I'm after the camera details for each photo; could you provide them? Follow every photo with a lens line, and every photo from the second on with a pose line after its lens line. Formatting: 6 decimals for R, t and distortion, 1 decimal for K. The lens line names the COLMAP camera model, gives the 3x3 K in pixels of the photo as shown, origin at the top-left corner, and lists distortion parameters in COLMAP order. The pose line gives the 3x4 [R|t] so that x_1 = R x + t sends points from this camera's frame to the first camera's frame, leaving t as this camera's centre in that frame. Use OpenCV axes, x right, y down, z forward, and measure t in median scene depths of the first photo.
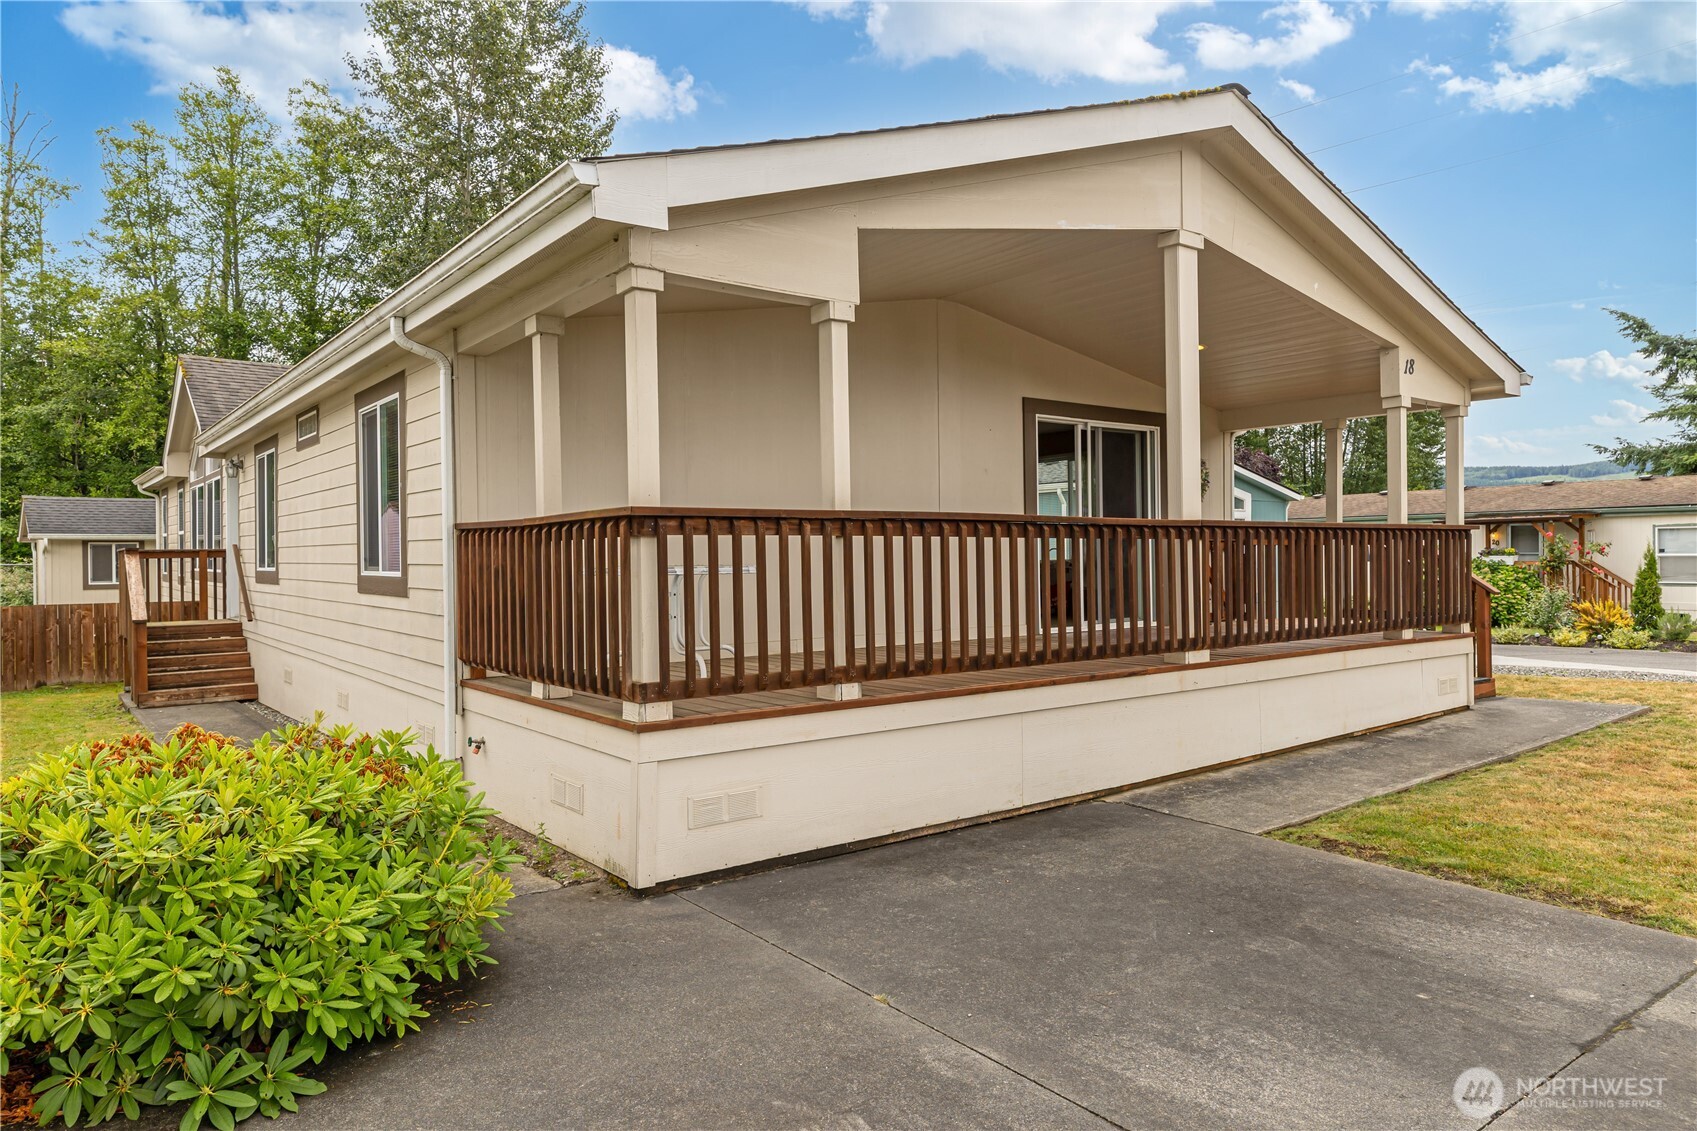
lens RADIAL K [[1098.0, 0, 847.6], [0, 1098.0, 559.6], [0, 0, 1]] dist [0.000996, 0.001095]
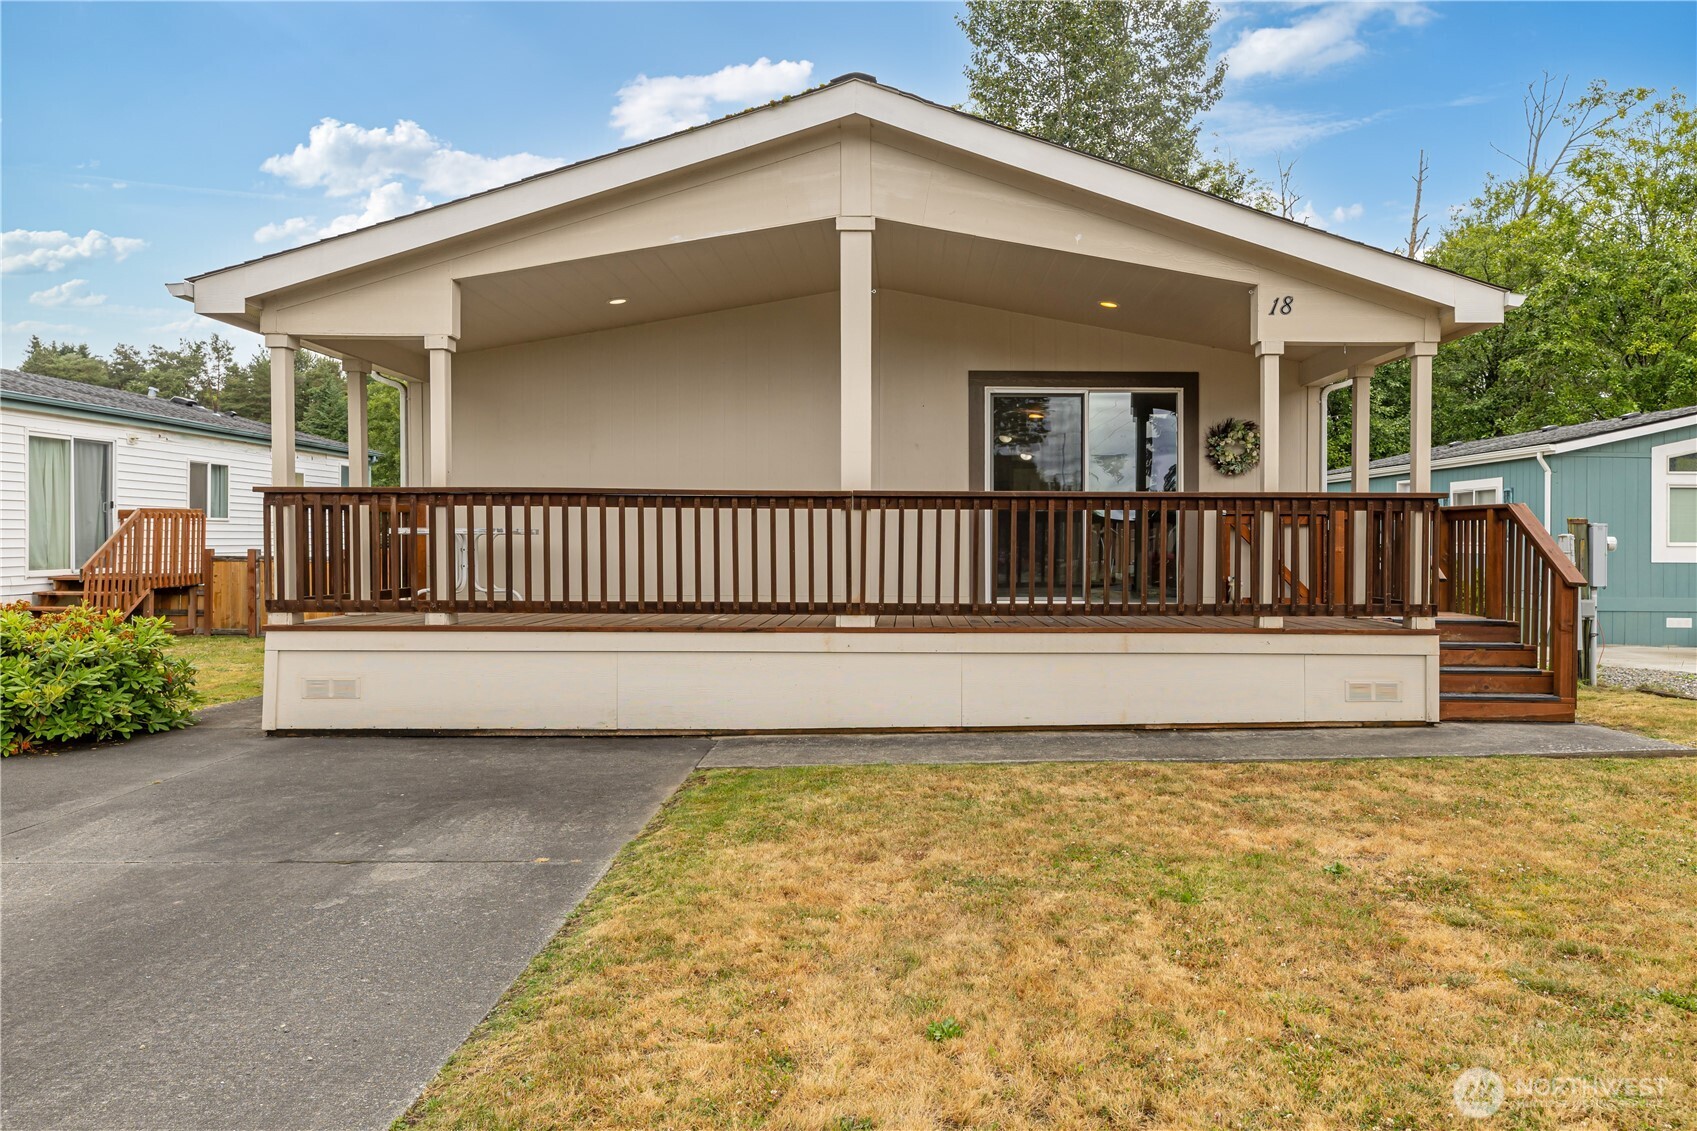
lens RADIAL K [[1227.5, 0, 850.9], [0, 1227.5, 564.7], [0, 0, 1]] dist [0.000972, -0.000065]
pose [[0.803743, 0.019363, -0.594661, 0.907381], [-0.013200, 0.999805, 0.014714, 0.015296], [0.594830, -0.003977, 0.803842, 0.048334]]
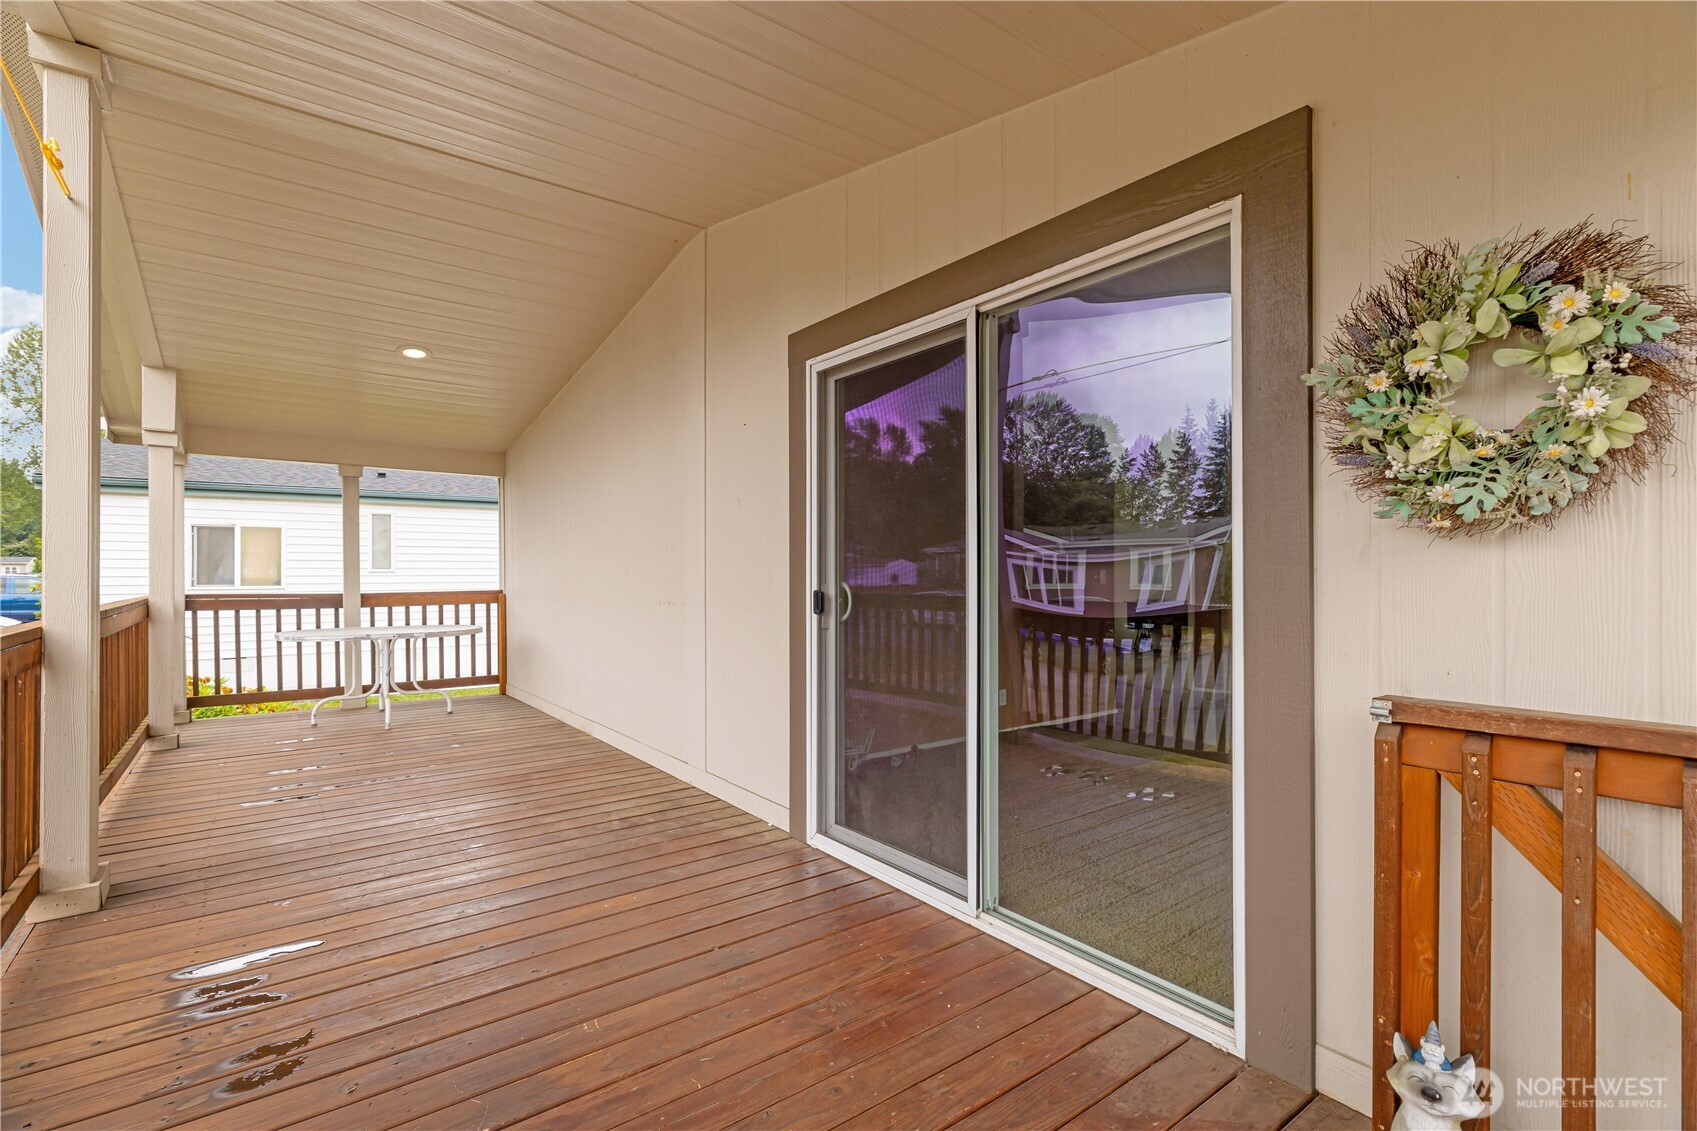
lens RADIAL K [[775.1, 0, 848.7], [0, 775.1, 570.8], [0, 0, 1]] dist [-0.000473, -0.000136]
pose [[0.014031, 0.008519, -0.999865, 0.608106], [-0.006810, 0.999941, 0.008425, -0.060506], [0.999878, 0.006691, 0.014088, 1.253693]]
